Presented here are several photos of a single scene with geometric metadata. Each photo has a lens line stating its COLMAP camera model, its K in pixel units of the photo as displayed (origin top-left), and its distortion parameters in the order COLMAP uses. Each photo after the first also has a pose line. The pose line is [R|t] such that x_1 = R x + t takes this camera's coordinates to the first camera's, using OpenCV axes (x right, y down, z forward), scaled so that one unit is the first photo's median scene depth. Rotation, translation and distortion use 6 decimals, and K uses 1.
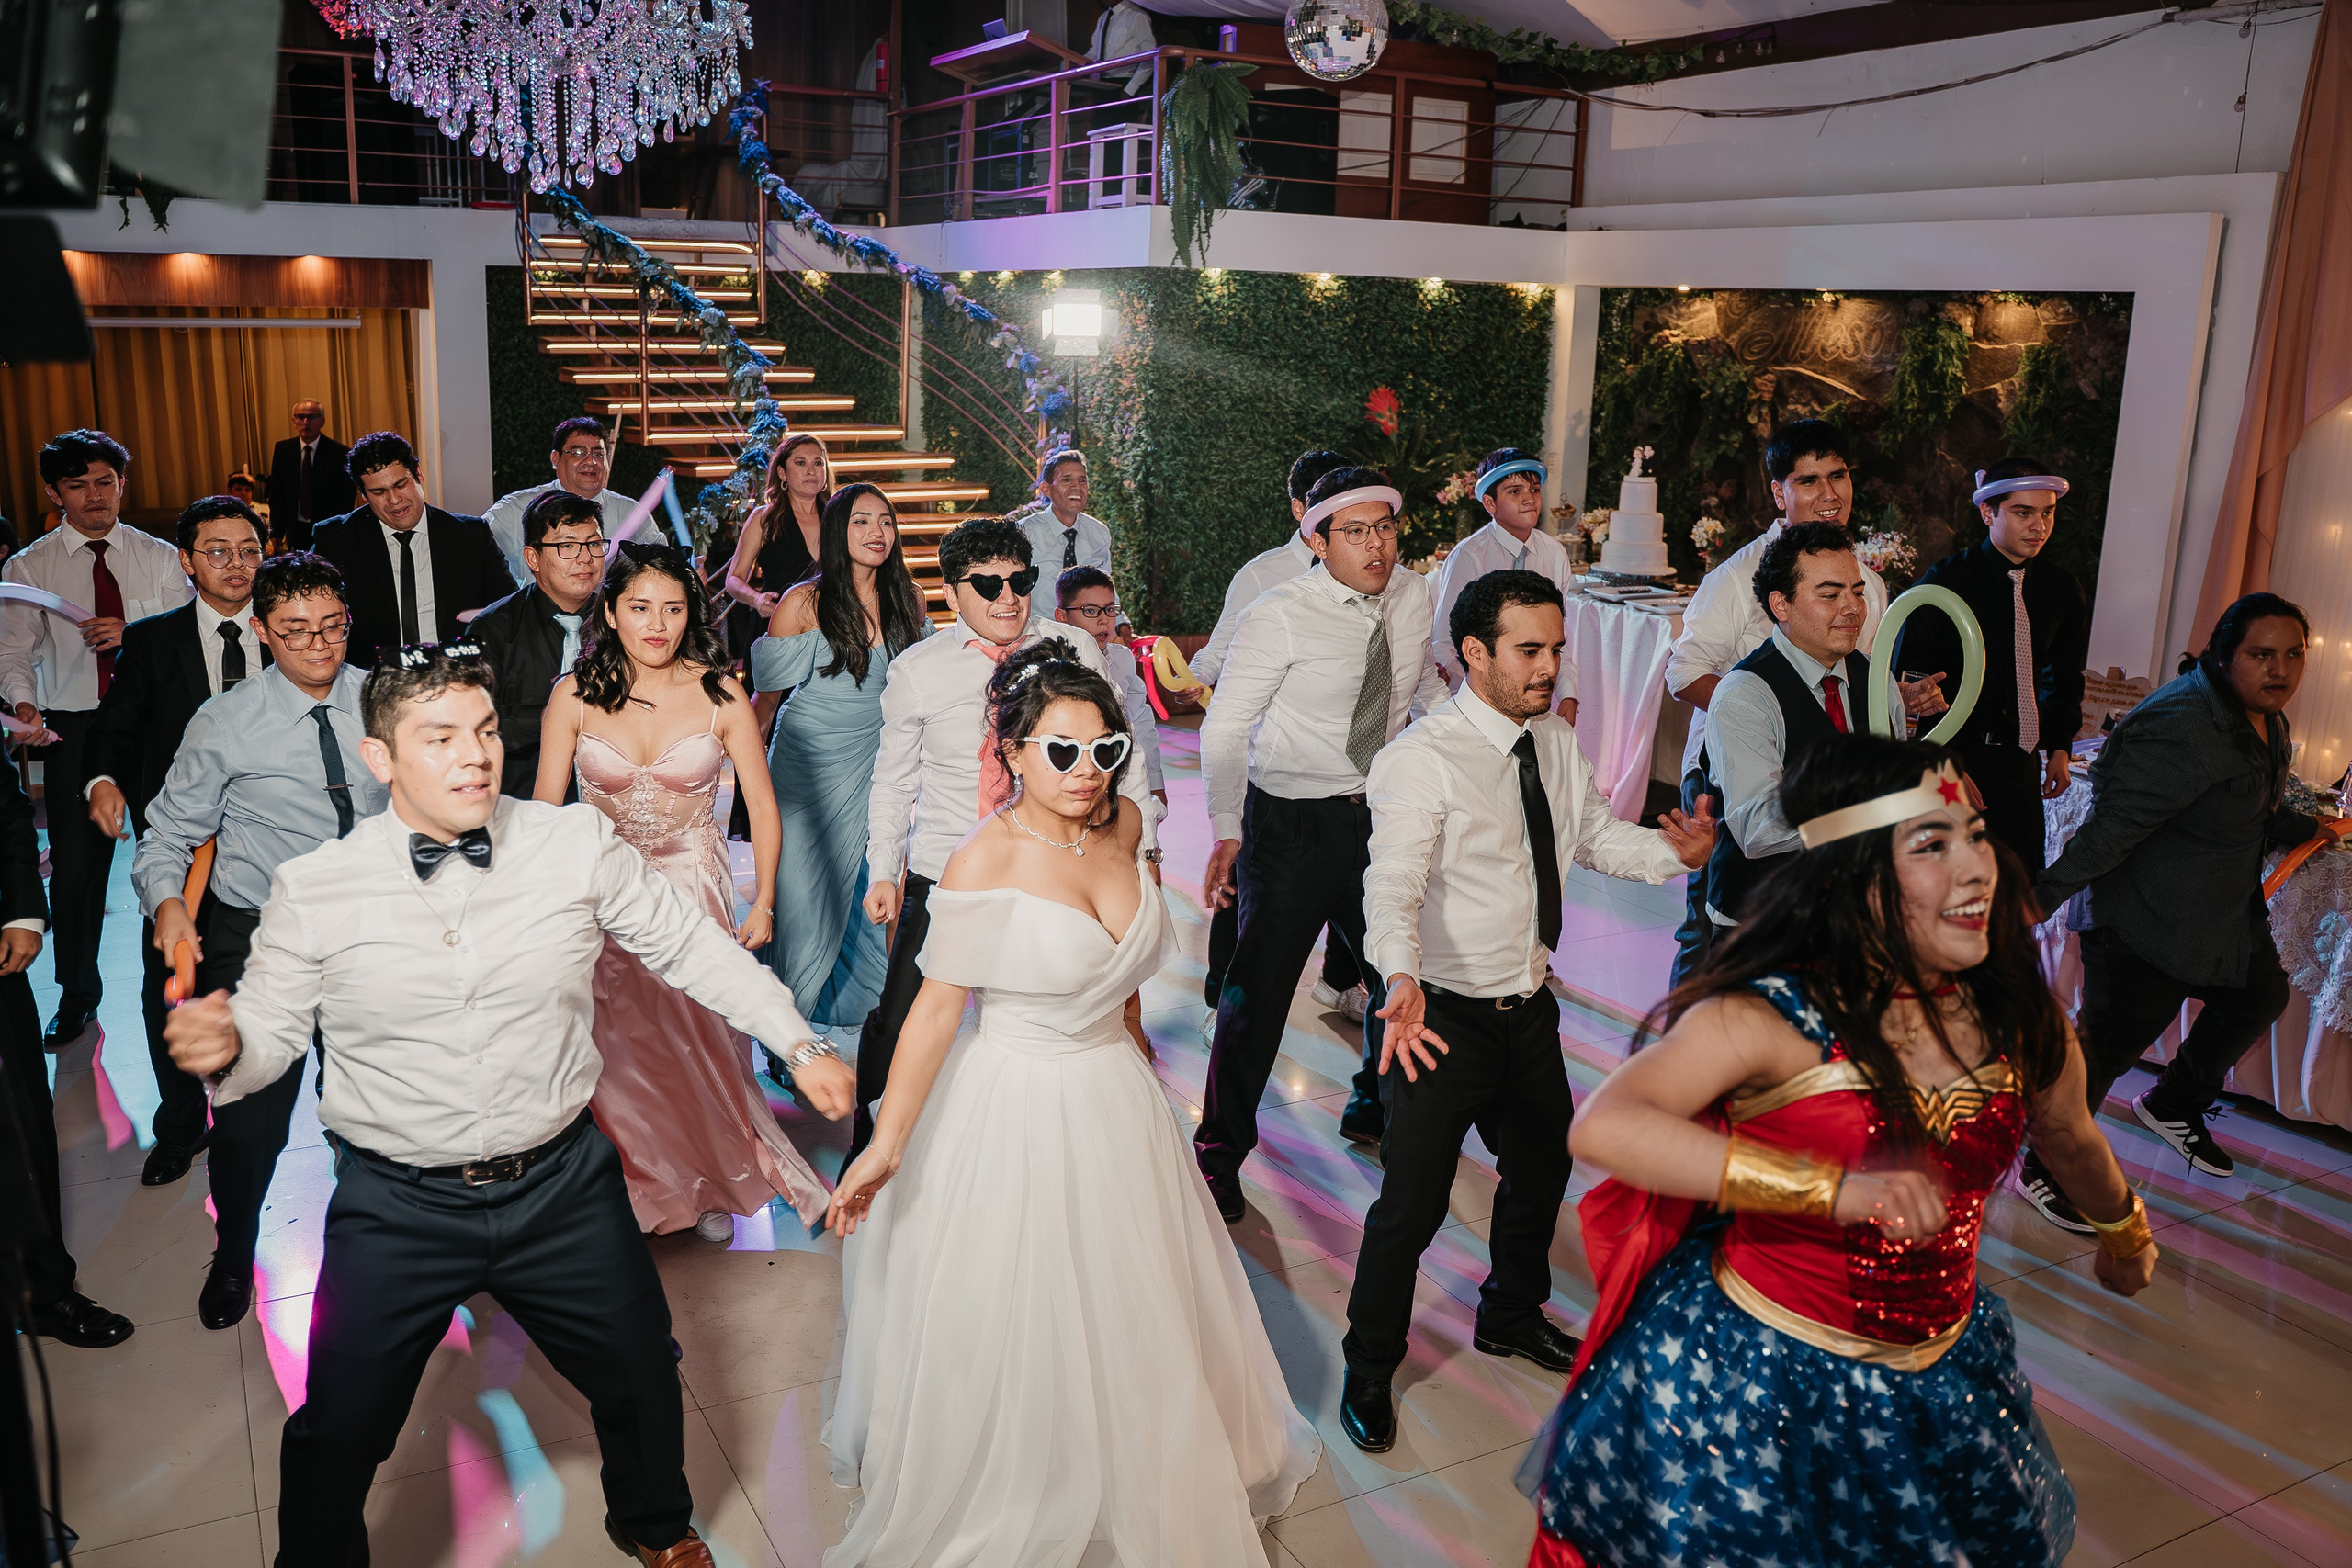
lens RADIAL K [[1914.1, 0, 1188.1], [0, 1914.1, 728.8], [0, 0, 1]] dist [-0.102747, 0.060248]
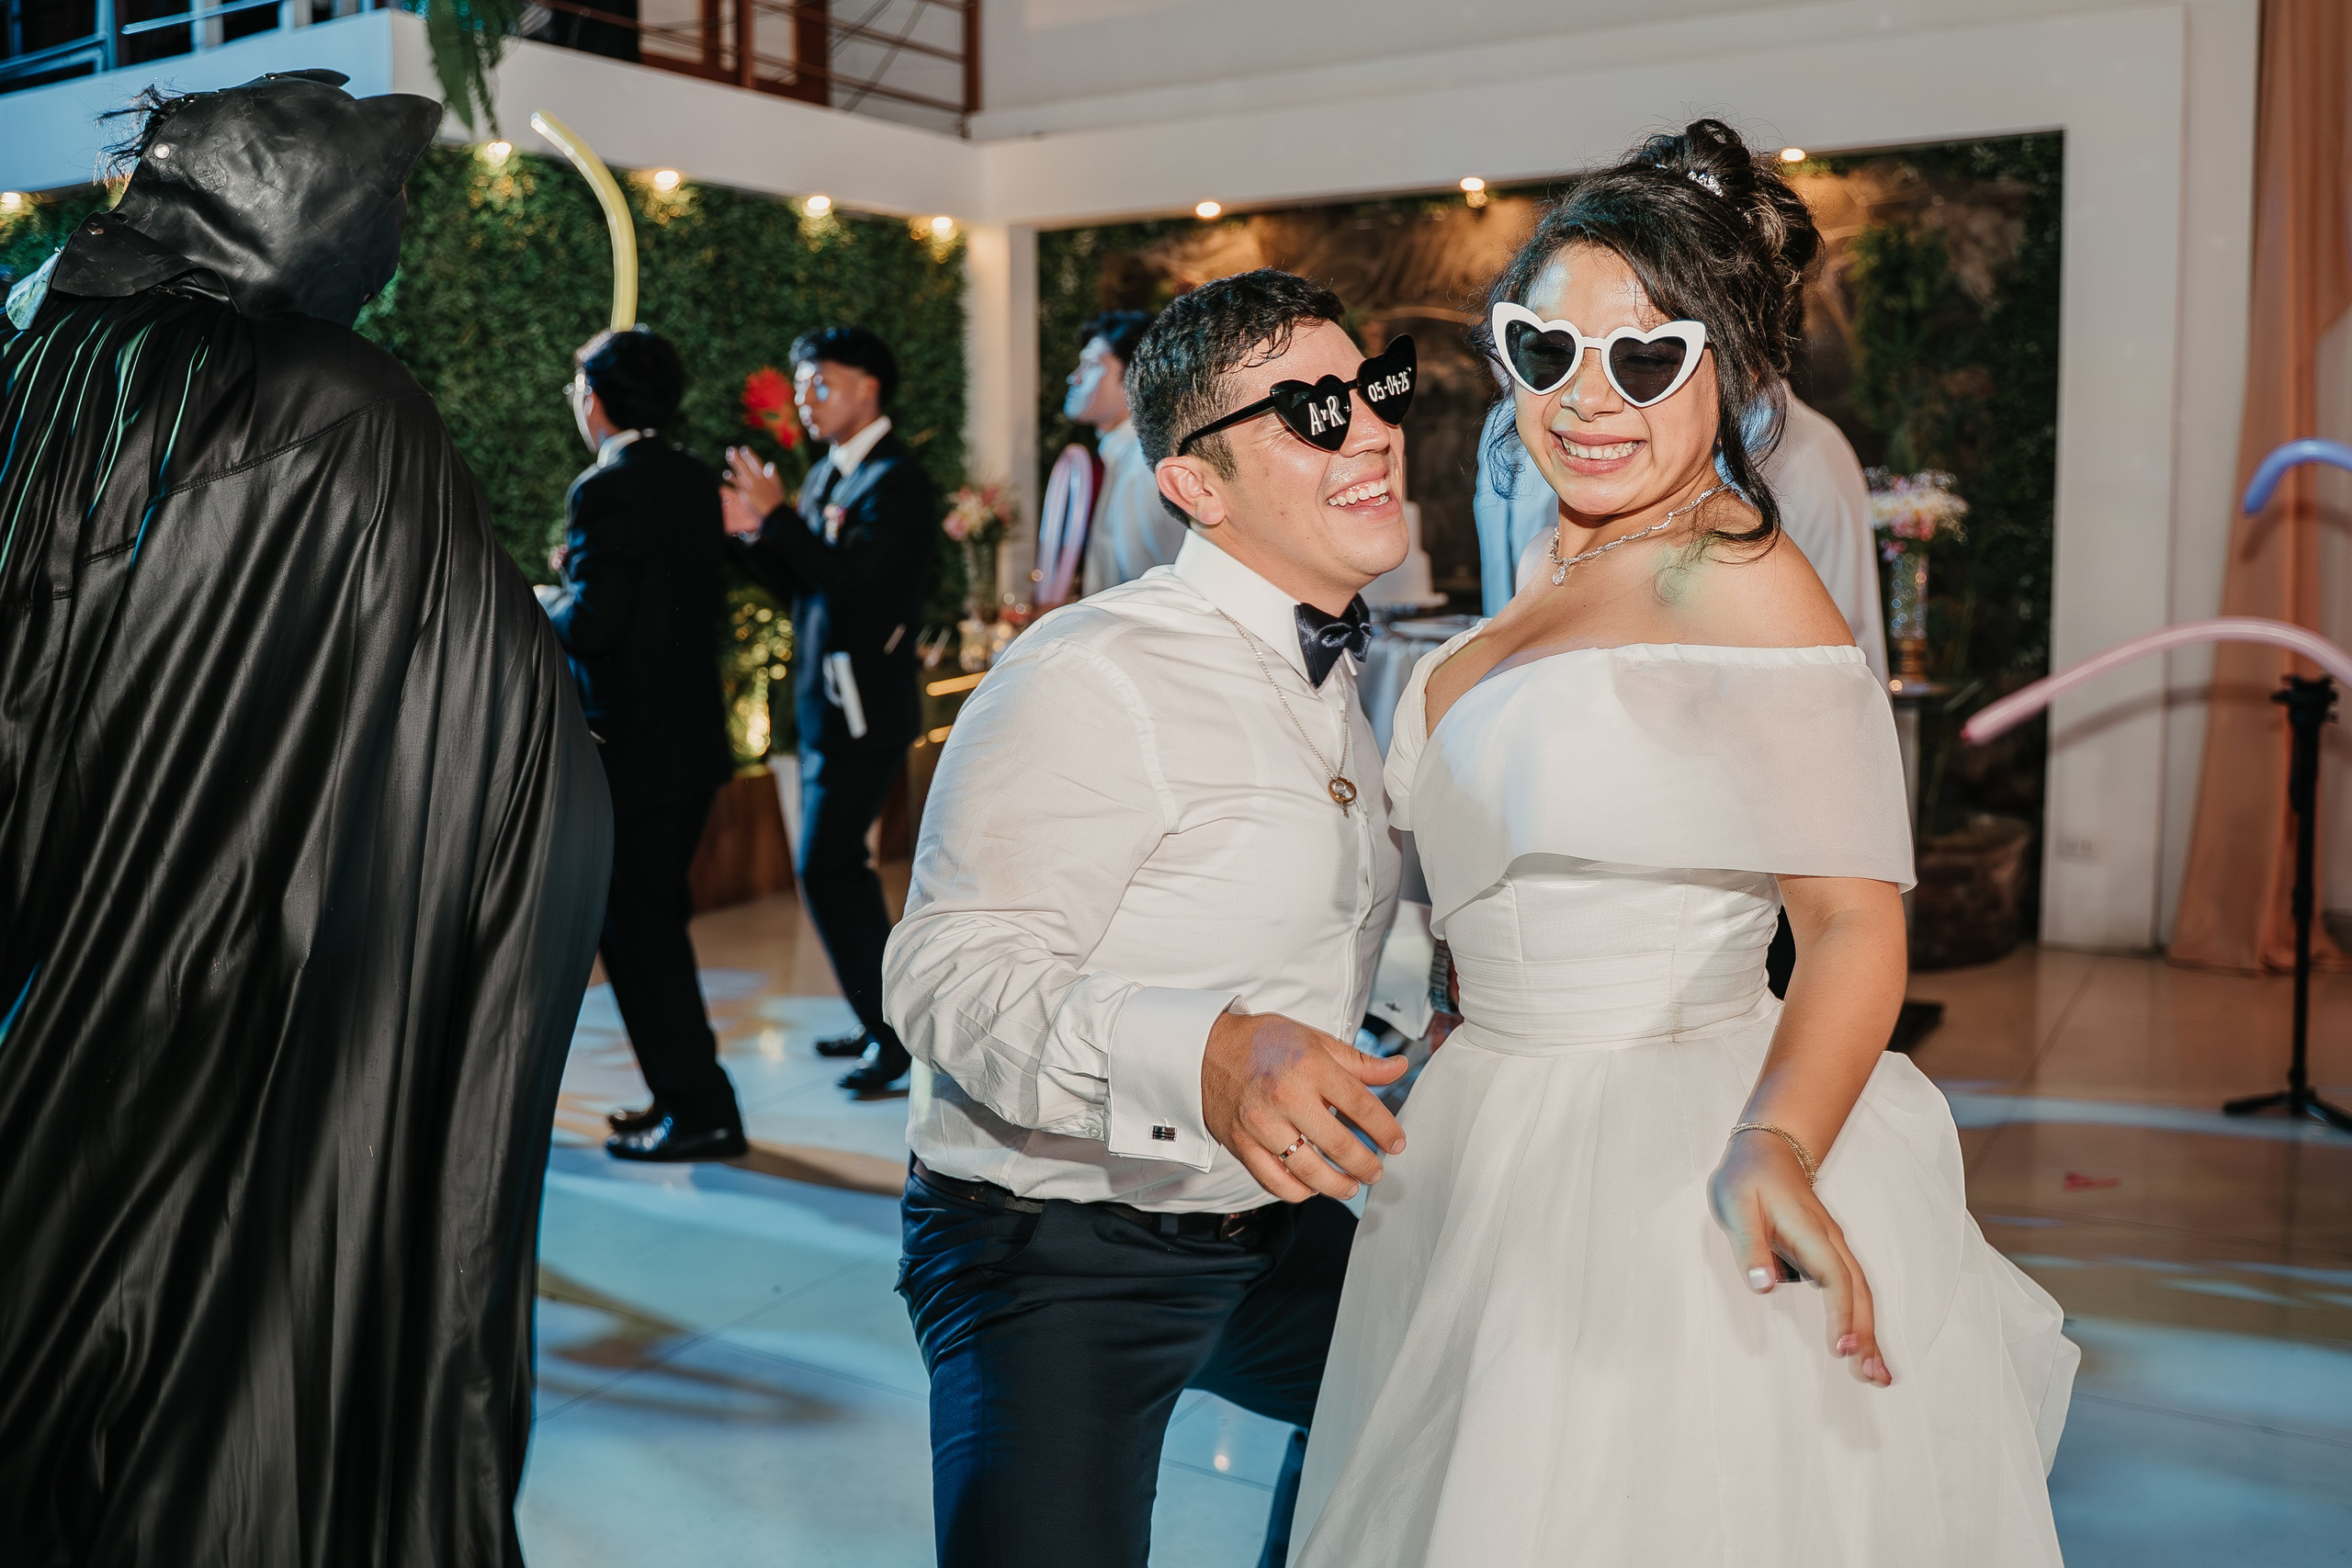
lens RADIAL K [[2054.3, 0, 1135.8], [0, 2054.3, 717.7], [0, 0, 1]] dist [-0.067006, 0.001341]
pose [[0.862907, -0.088715, 0.497515, -0.127741], [0.138210, 0.988367, -0.063474, -0.014710], [-0.486097, 0.123534, 0.865130, 0.403184]]
